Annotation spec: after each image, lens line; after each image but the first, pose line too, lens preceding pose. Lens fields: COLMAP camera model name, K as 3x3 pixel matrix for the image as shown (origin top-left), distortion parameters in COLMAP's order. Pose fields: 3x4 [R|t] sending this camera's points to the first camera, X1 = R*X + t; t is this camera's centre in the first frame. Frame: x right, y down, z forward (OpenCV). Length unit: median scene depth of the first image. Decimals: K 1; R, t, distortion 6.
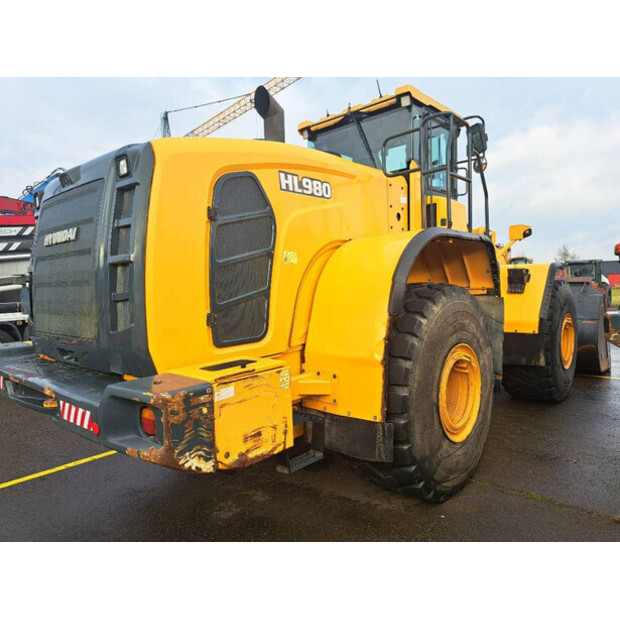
lens RADIAL K [[453.7, 0, 310.0], [0, 453.7, 310.0], [0, 0, 1]] dist [0.099198, -0.109558]
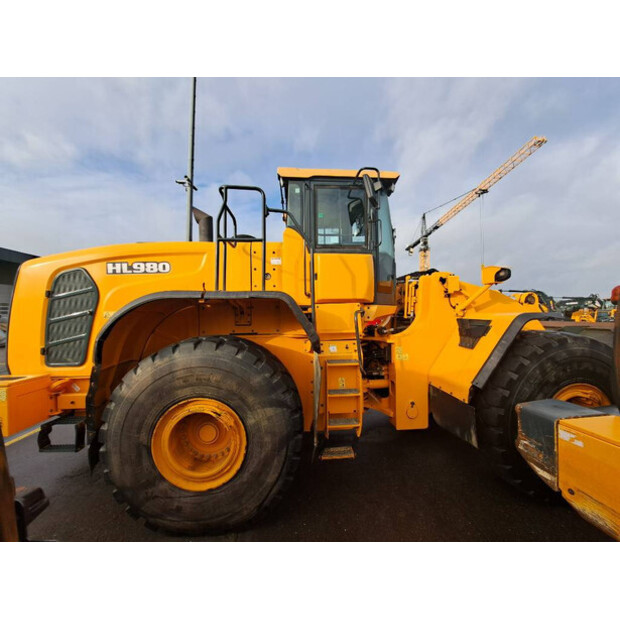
lens RADIAL K [[249.3, 0, 310.0], [0, 249.3, 310.0], [0, 0, 1]] dist [-0.016915, 0.000016]
pose [[0.711951, 0.015603, -0.702056, 0.962786], [-0.053004, 0.998095, -0.031569, -0.131985], [0.700226, 0.059688, 0.711422, 0.806123]]
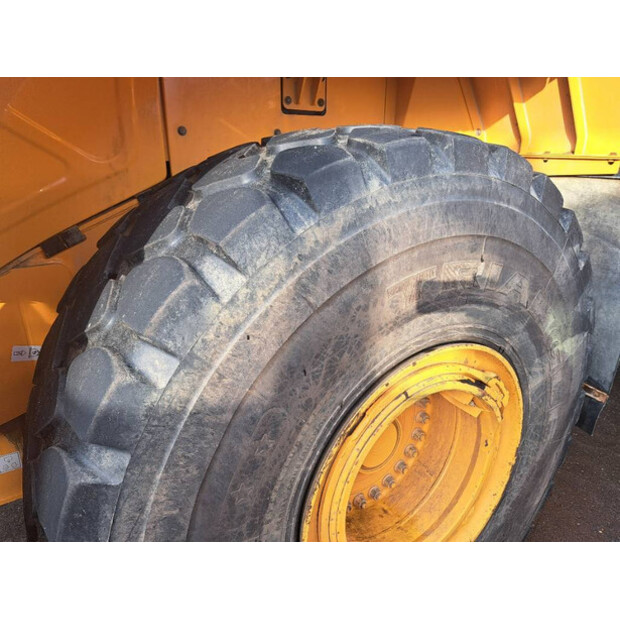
lens RADIAL K [[453.7, 0, 310.0], [0, 453.7, 310.0], [0, 0, 1]] dist [0.099198, -0.109558]
pose [[0.961628, 0.131038, -0.241041, 0.333279], [-0.059215, 0.956989, 0.284016, -0.030462], [0.267891, -0.258844, 0.928027, 0.751533]]
